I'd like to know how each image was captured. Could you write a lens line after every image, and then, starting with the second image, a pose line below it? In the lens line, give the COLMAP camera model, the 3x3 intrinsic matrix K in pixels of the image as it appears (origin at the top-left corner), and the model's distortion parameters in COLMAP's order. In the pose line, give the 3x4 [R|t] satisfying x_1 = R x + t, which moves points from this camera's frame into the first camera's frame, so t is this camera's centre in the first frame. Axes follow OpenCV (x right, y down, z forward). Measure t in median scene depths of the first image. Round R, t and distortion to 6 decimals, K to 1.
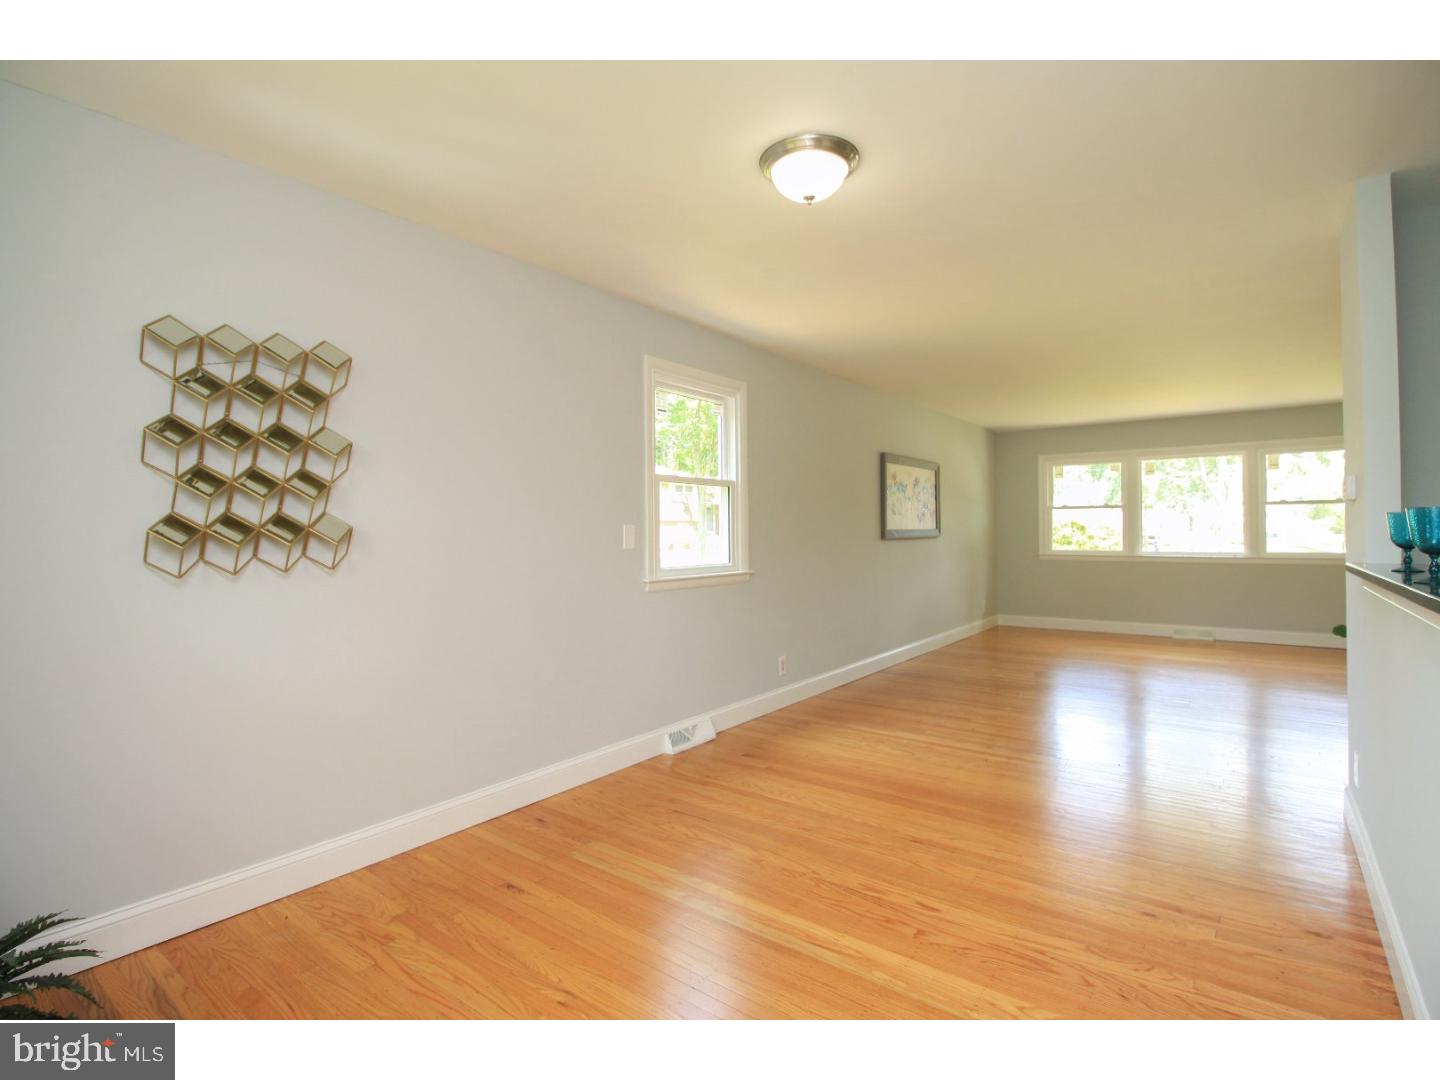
lens RADIAL K [[691.5, 0, 715.6], [0, 691.5, 529.4], [0, 0, 1]] dist [-0.011463, -0.001060]
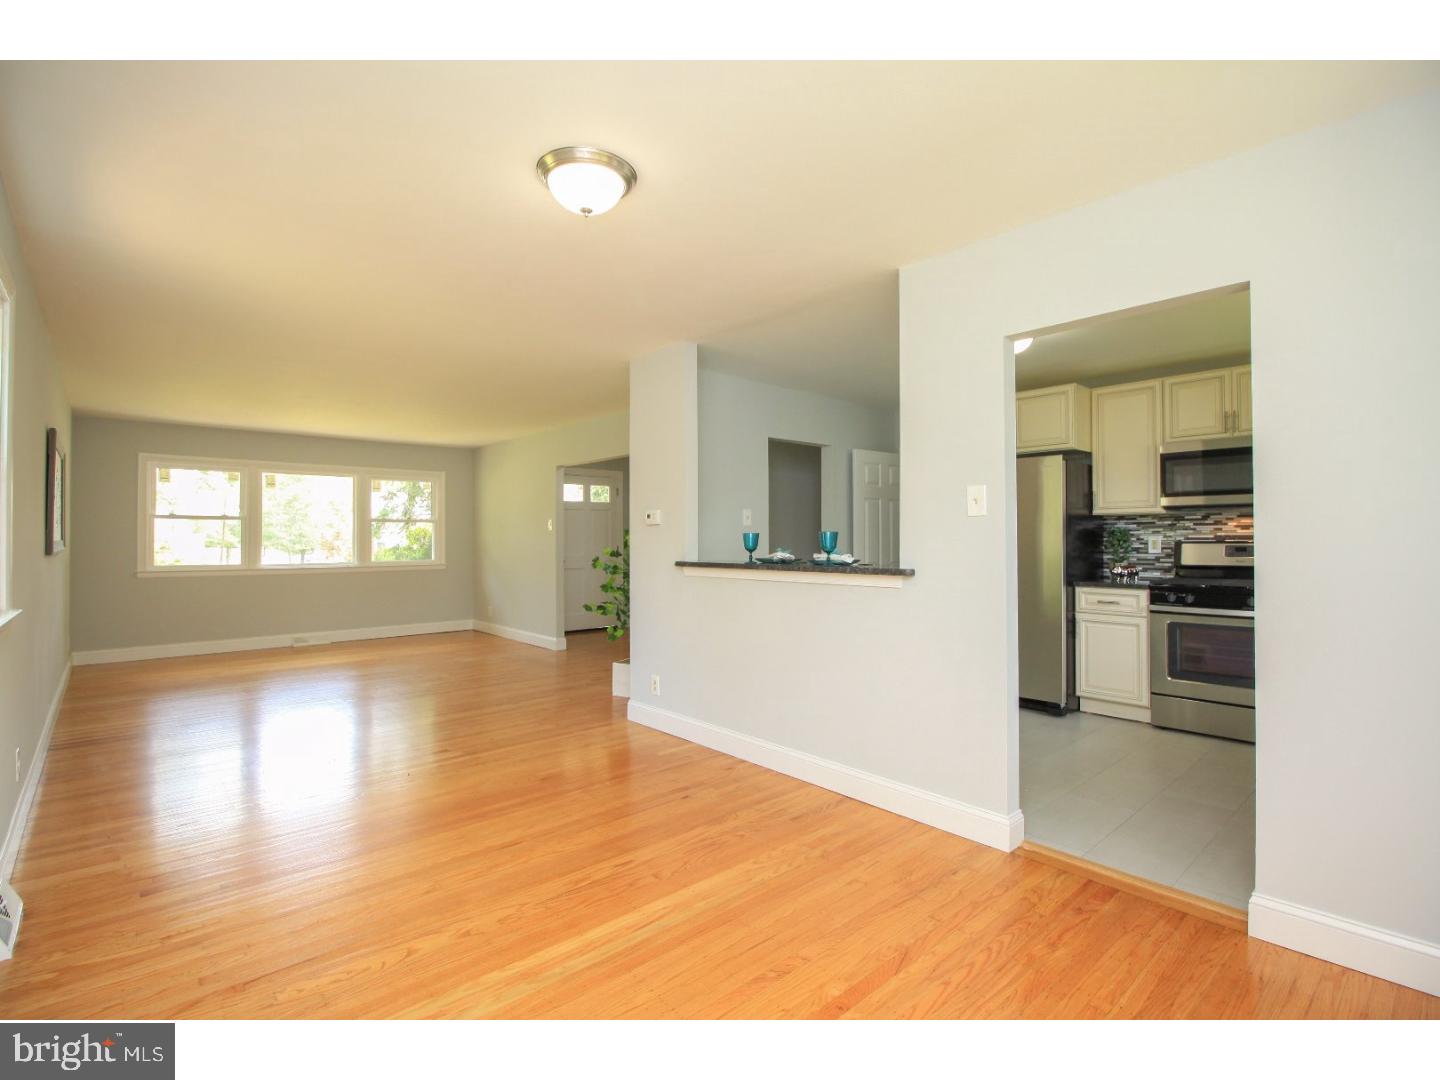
lens RADIAL K [[691.5, 0, 715.6], [0, 691.5, 529.4], [0, 0, 1]] dist [-0.011463, -0.001060]
pose [[0.184594, 0.023161, 0.982542, -0.232891], [-0.002343, 0.999730, -0.023126, 0.003127], [-0.982812, 0.001966, 0.184598, 0.179606]]
